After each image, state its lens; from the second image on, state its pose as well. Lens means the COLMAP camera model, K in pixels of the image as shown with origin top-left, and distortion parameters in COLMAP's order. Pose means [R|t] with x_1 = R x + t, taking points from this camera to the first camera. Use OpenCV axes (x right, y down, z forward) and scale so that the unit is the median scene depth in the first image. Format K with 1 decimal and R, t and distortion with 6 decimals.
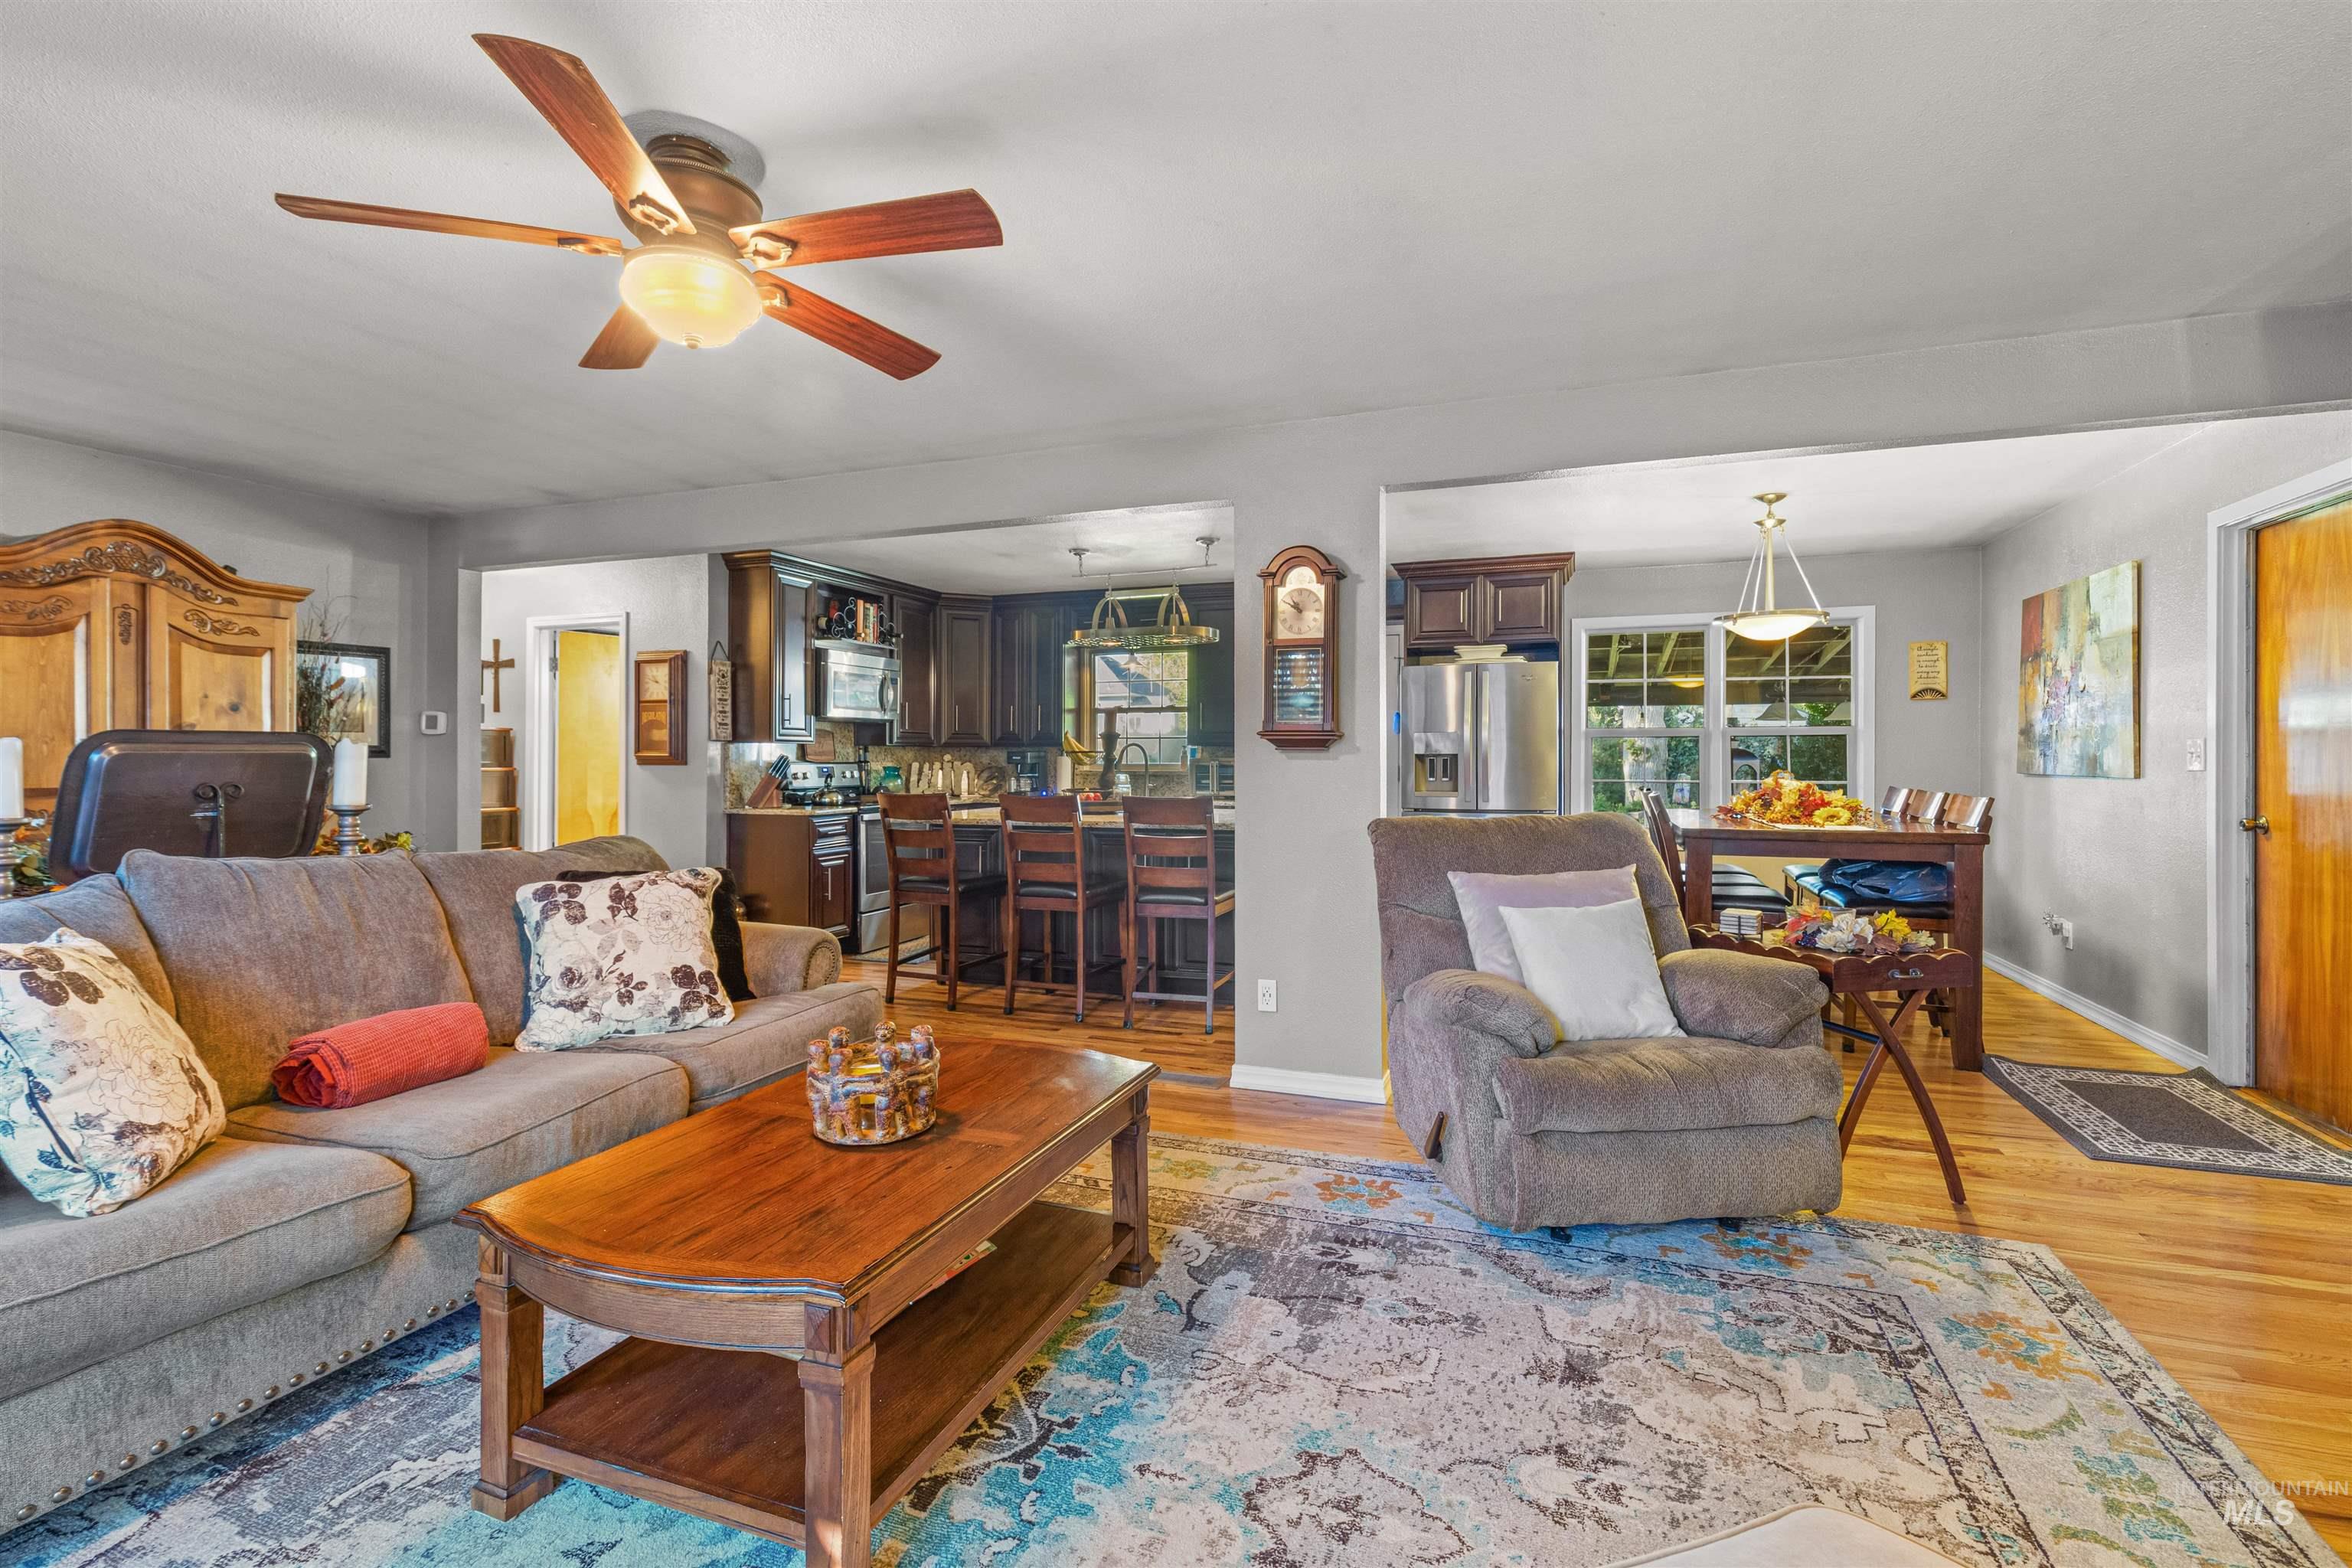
lens RADIAL K [[1069.1, 0, 1192.9], [0, 1069.1, 761.4], [0, 0, 1]] dist [0.003691, 0.000396]
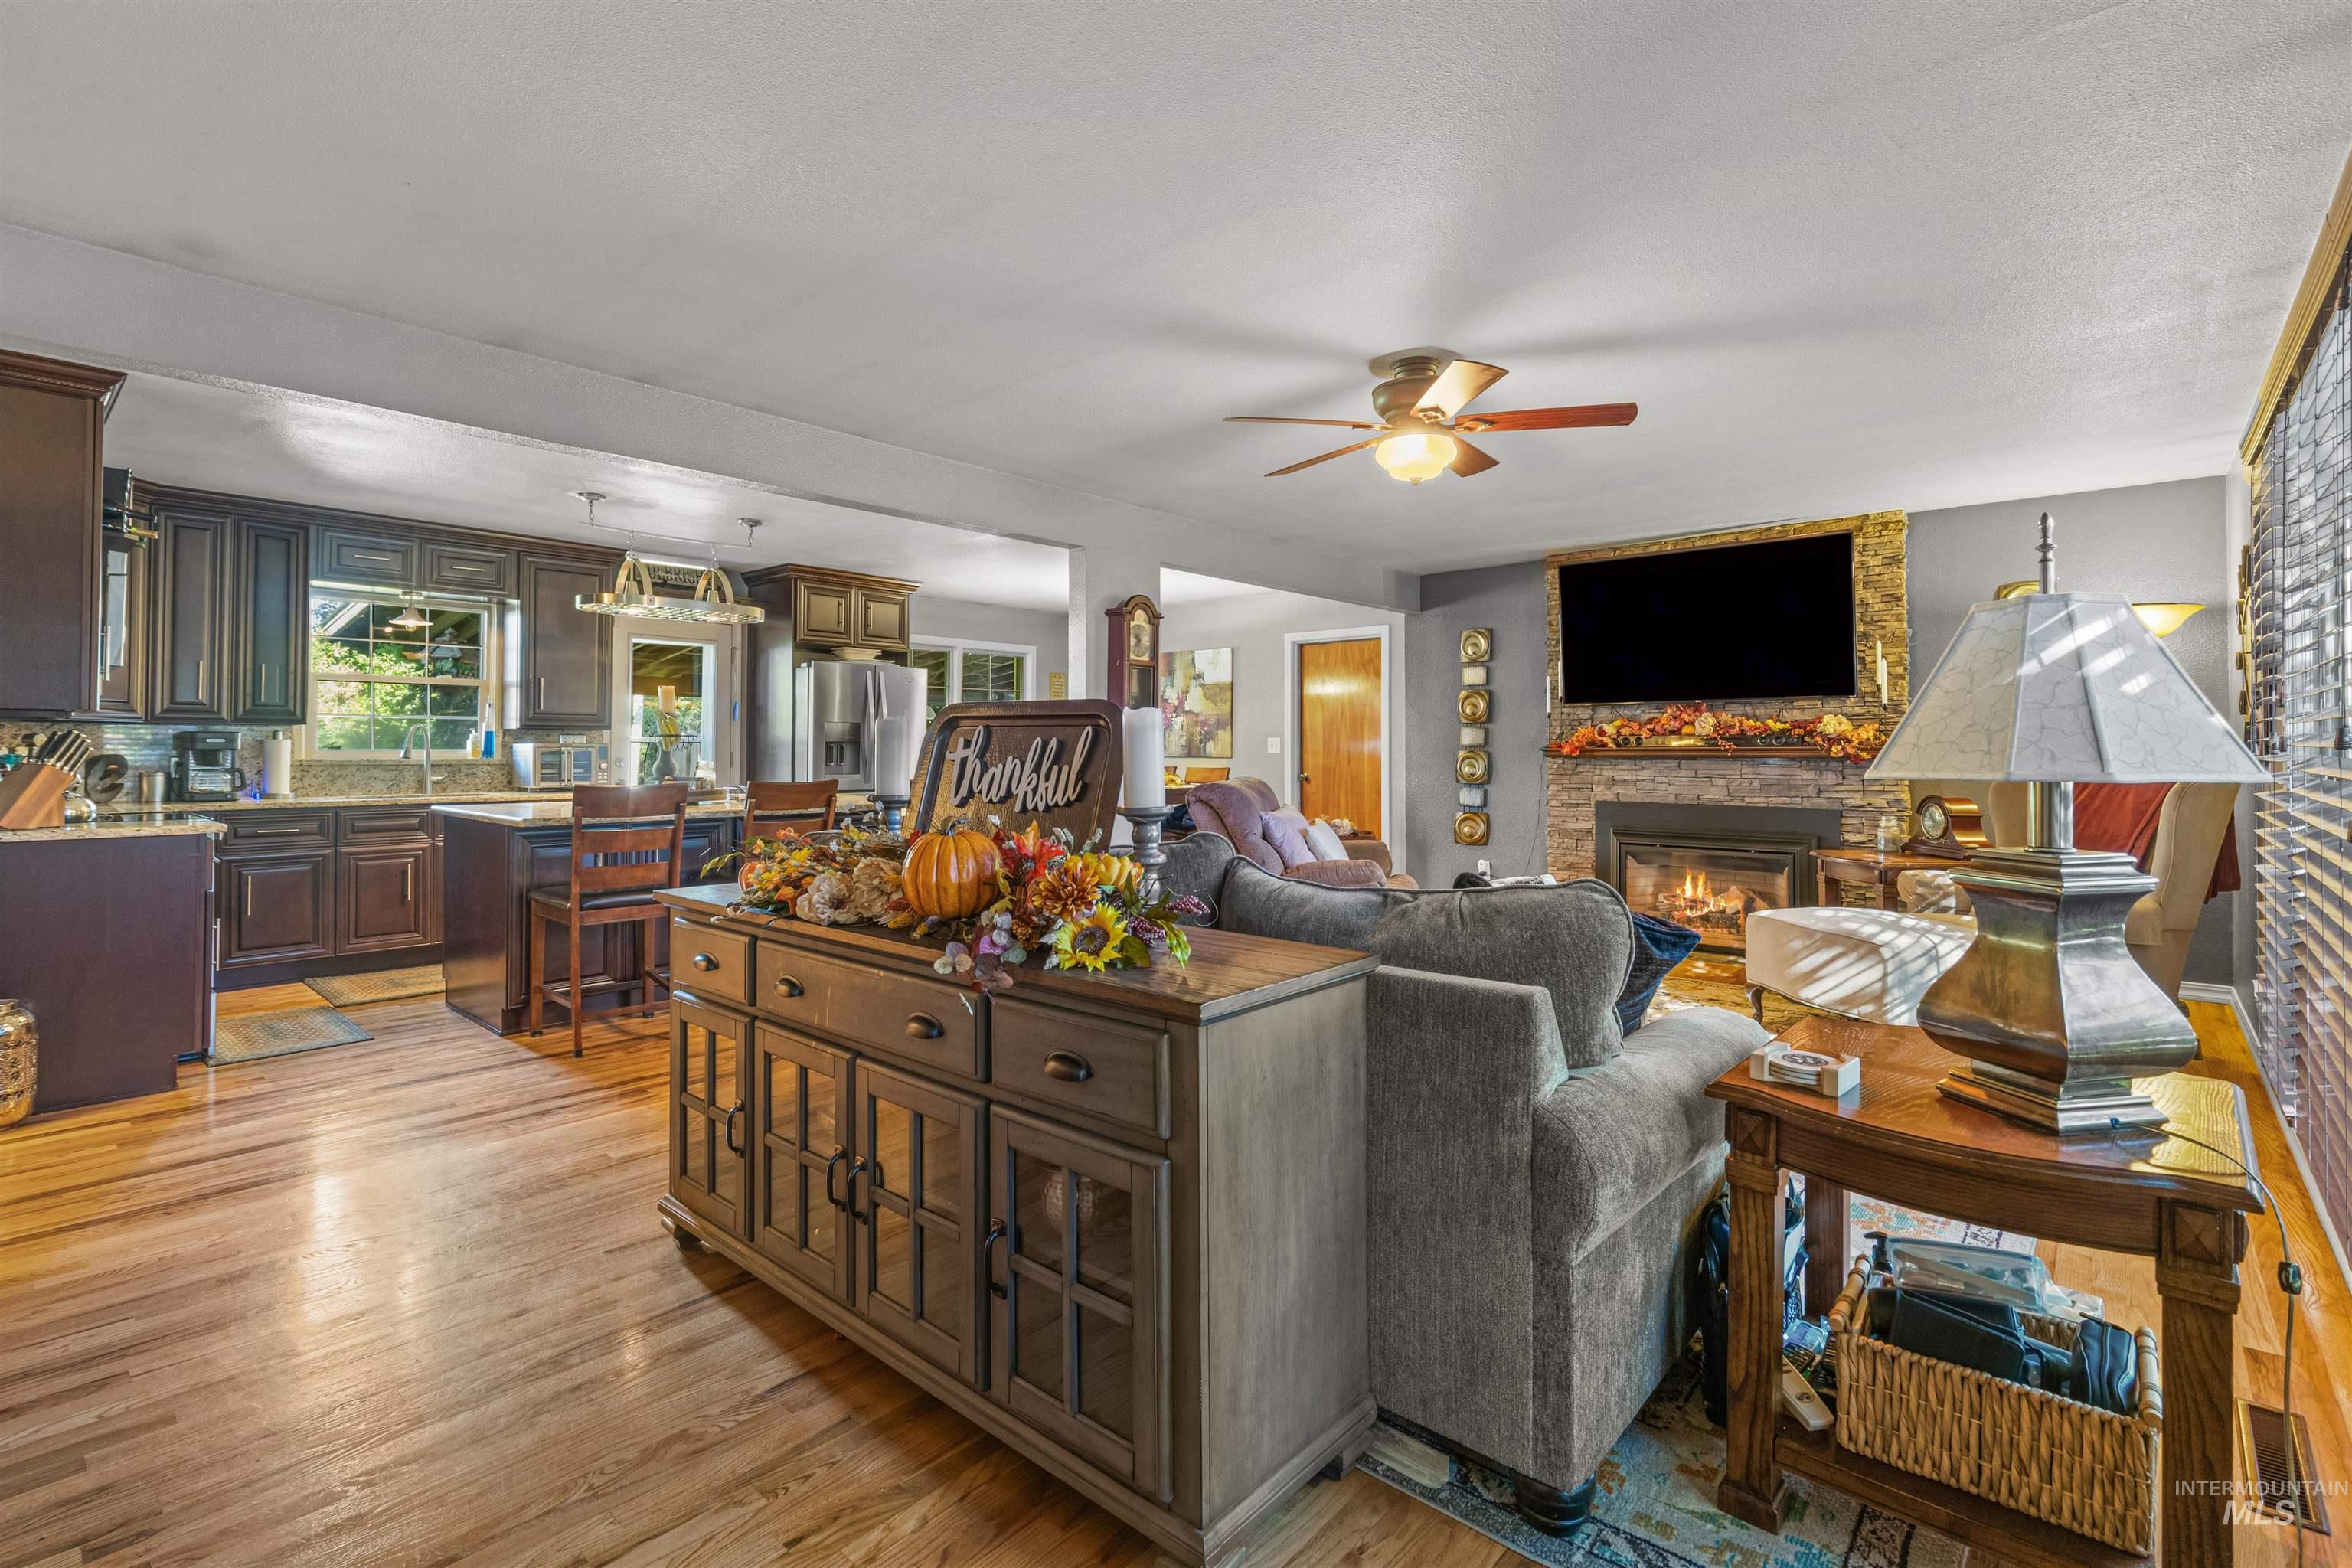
lens RADIAL K [[1069.1, 0, 1185.9], [0, 1069.1, 739.5], [0, 0, 1]] dist [0.003691, 0.000396]
pose [[0.363412, 0.011856, 0.931553, -0.875123], [-0.001792, 0.999926, -0.012027, 0.005219], [-0.931627, 0.002702, 0.363407, 0.316277]]
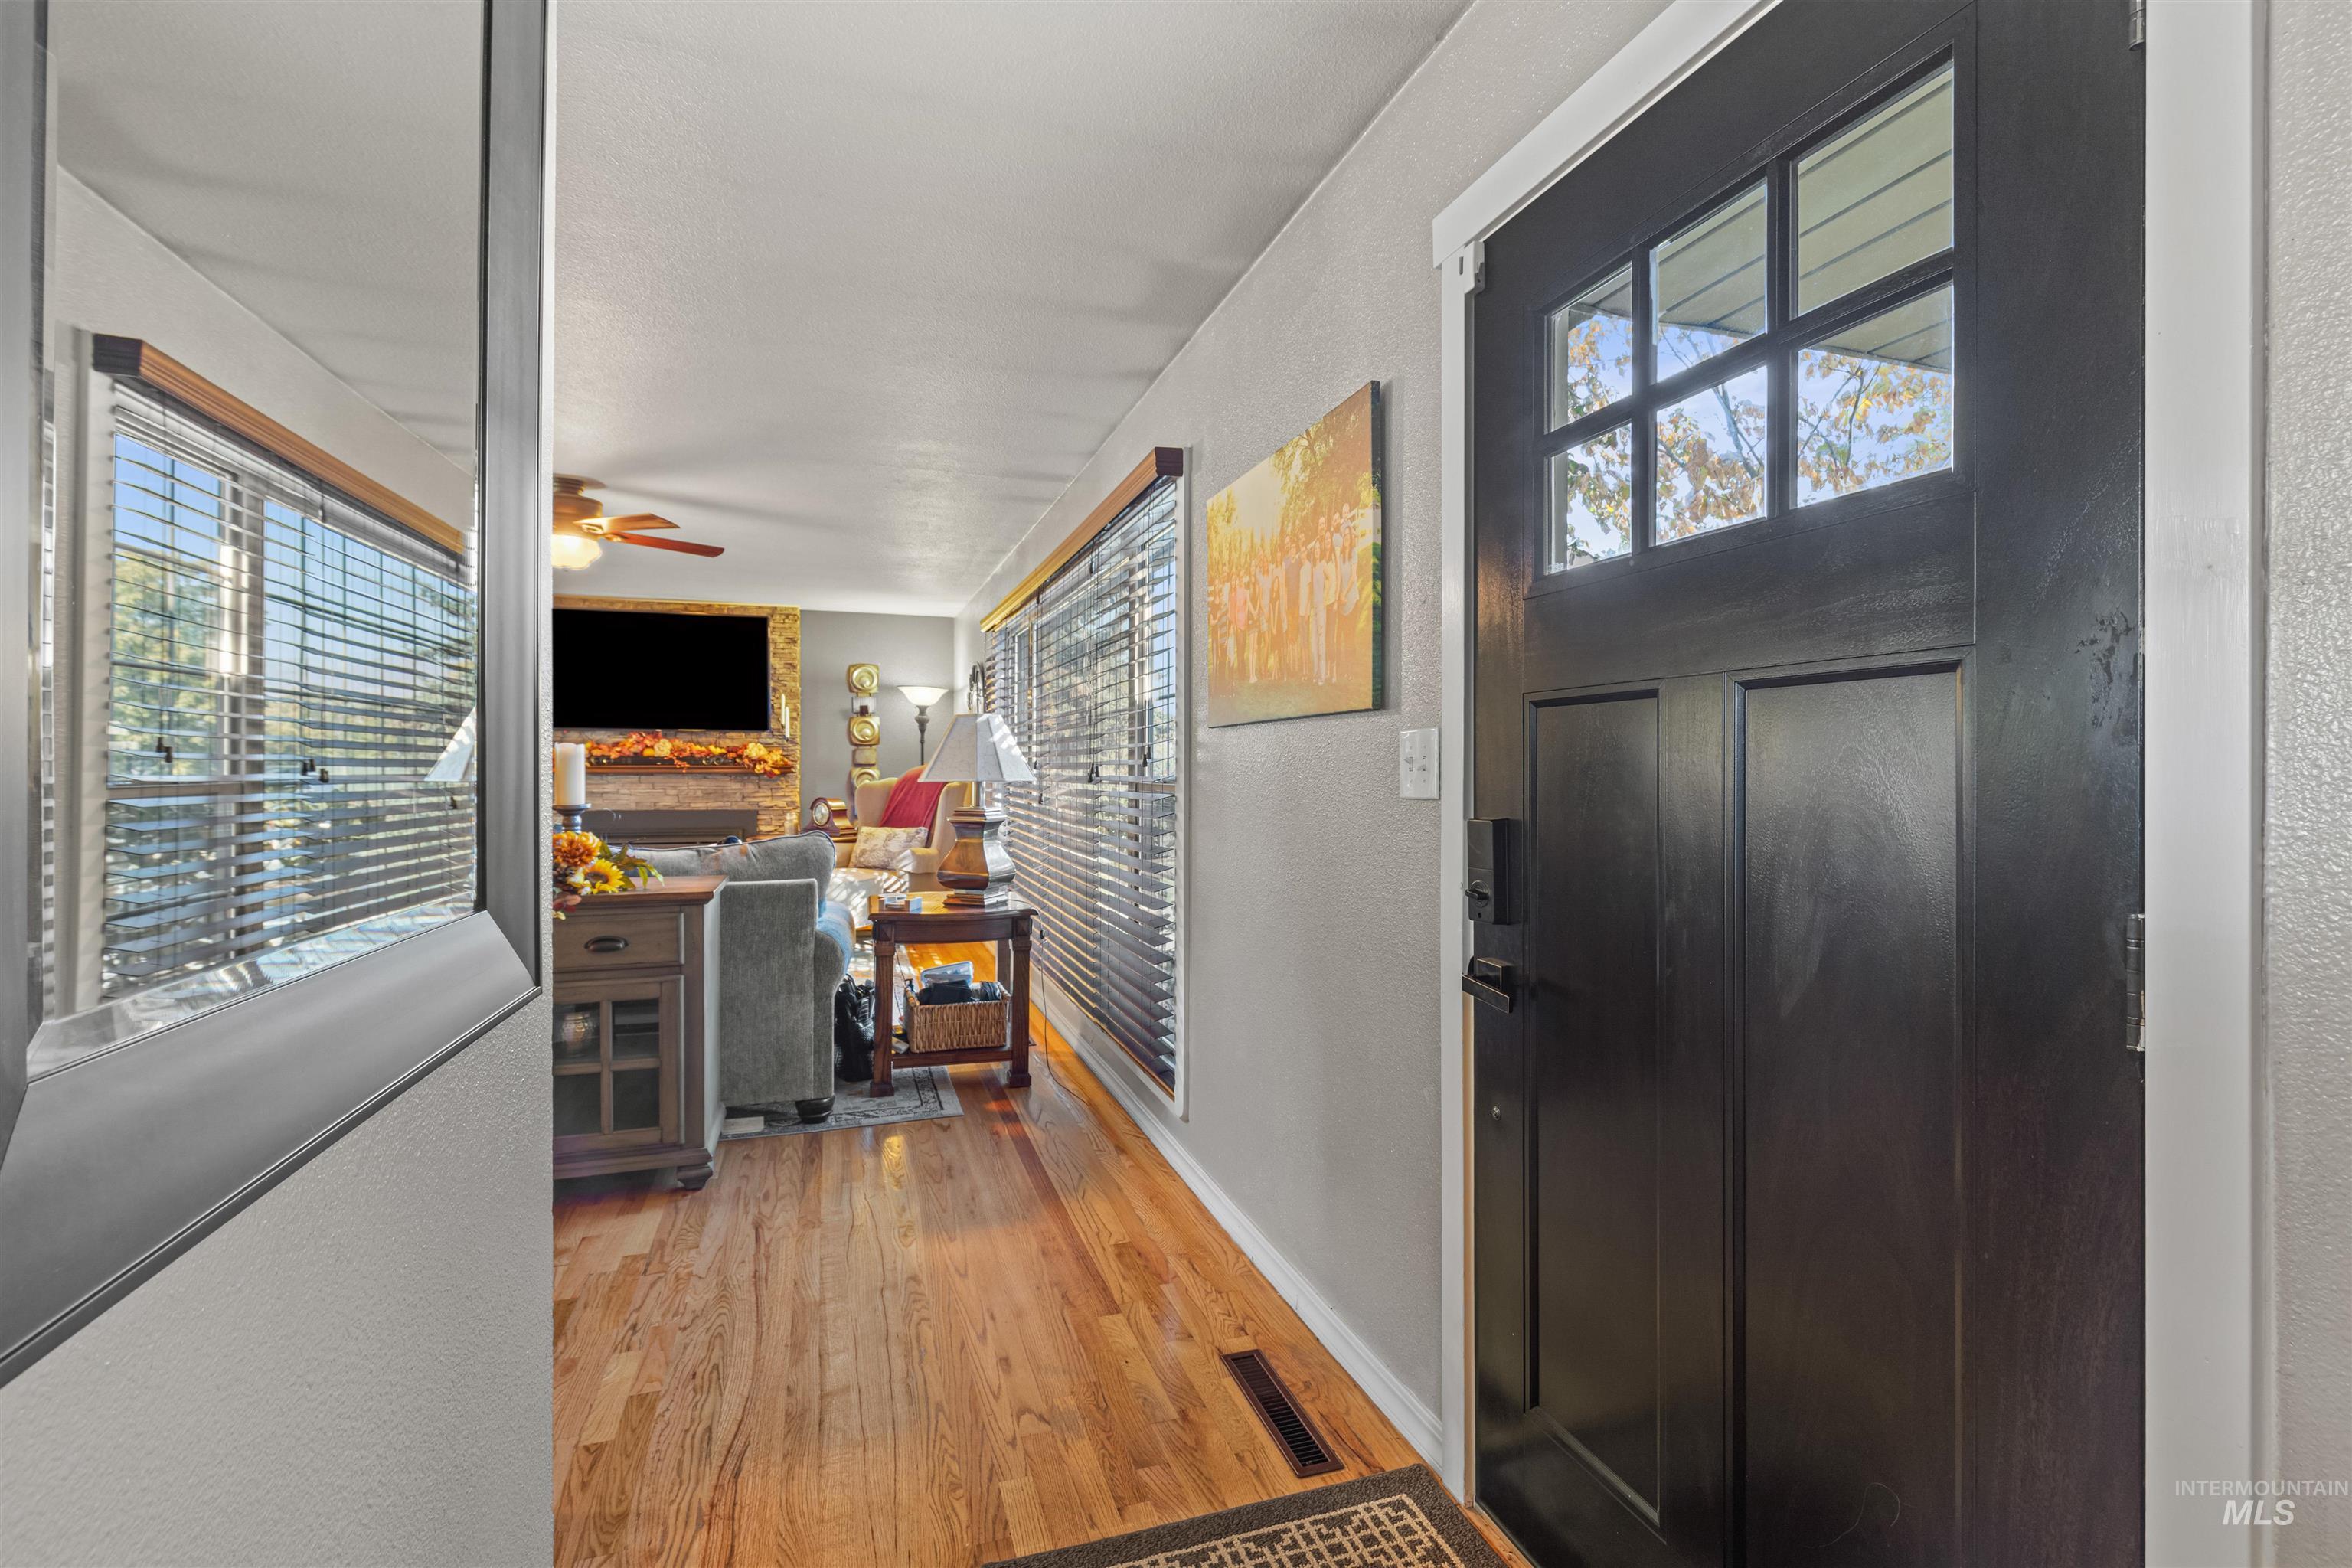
lens RADIAL K [[1069.1, 0, 1179.2], [0, 1069.1, 770.8], [0, 0, 1]] dist [0.003691, 0.000396]
pose [[-0.617936, -0.000667, 0.786228, -1.218962], [-0.000546, 1.000000, 0.000419, 0.004742], [-0.786229, -0.000170, -0.617936, 0.567537]]
